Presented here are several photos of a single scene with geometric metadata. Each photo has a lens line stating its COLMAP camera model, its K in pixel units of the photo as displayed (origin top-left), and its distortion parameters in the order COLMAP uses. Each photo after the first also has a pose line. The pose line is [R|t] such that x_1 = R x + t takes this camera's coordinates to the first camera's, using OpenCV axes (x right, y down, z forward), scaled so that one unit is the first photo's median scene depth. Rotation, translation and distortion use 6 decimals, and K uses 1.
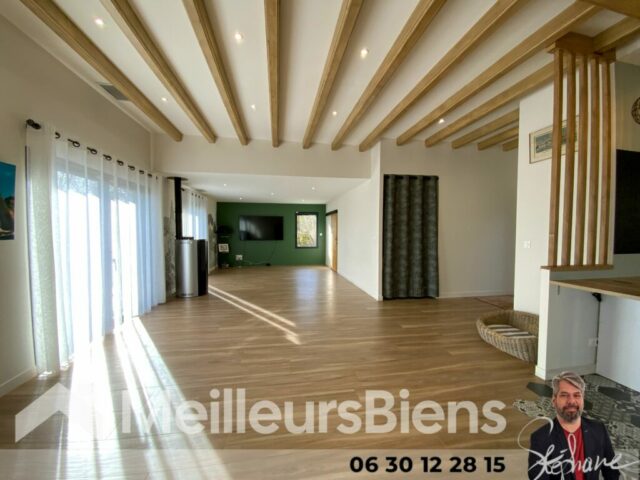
lens RADIAL K [[261.0, 0, 320.5], [0, 261.0, 242.0], [0, 0, 1]] dist [0.009199, -0.010254]
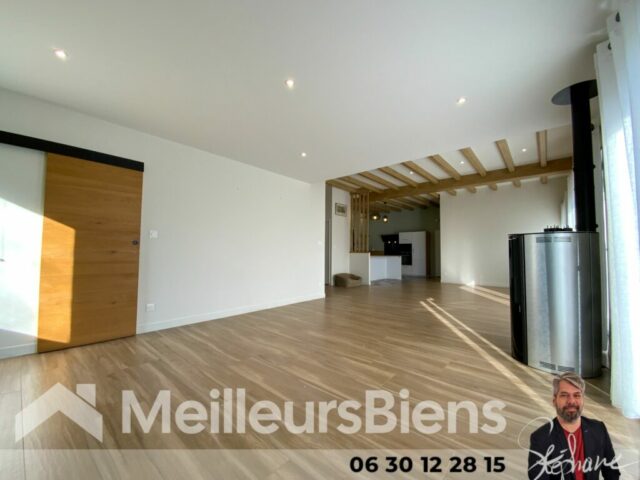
lens RADIAL K [[261.0, 0, 317.5], [0, 261.0, 241.9], [0, 0, 1]] dist [0.009199, -0.010254]
pose [[-0.636393, 0.029457, 0.770802, -0.637217], [0.023320, 0.999549, -0.018946, 0.003489], [-0.771013, 0.005918, -0.636792, 1.741655]]
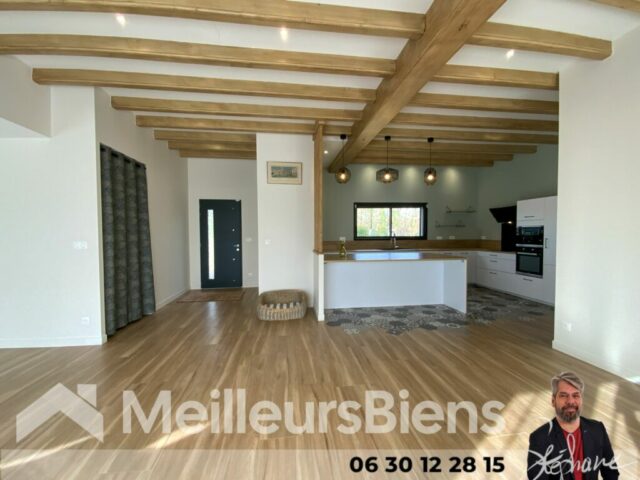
lens RADIAL K [[261.0, 0, 320.2], [0, 261.0, 241.4], [0, 0, 1]] dist [0.009199, -0.010254]
pose [[0.029908, -0.033010, 0.999007, -0.376177], [0.044519, 0.998507, 0.031660, -0.015859], [-0.998561, 0.043528, 0.031333, 0.448521]]
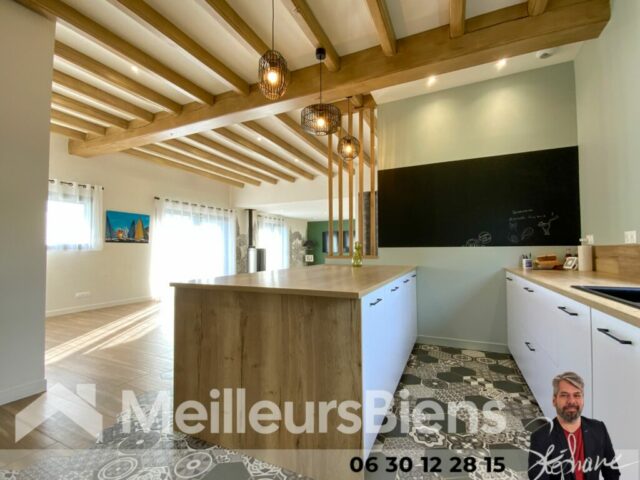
lens RADIAL K [[293.2, 0, 320.0], [0, 293.2, 240.5], [0, 0, 1]] dist [0.007678, -0.009391]
pose [[0.825557, -0.023308, -0.563838, 0.835586], [-0.017883, 0.997564, -0.067422, 0.056591], [0.564036, 0.065744, 0.823129, -0.200098]]
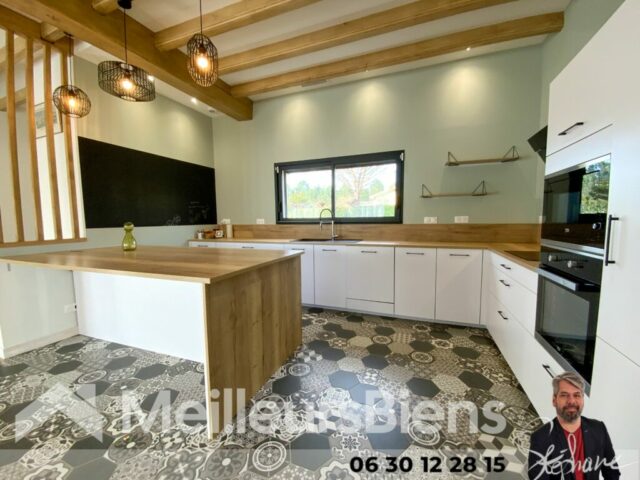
lens RADIAL K [[261.0, 0, 321.3], [0, 261.0, 239.7], [0, 0, 1]] dist [0.009199, -0.010254]
pose [[0.498852, -0.072895, 0.863617, 0.309168], [0.044790, 0.997293, 0.058306, 0.036386], [-0.865529, 0.009595, 0.500766, -0.239287]]
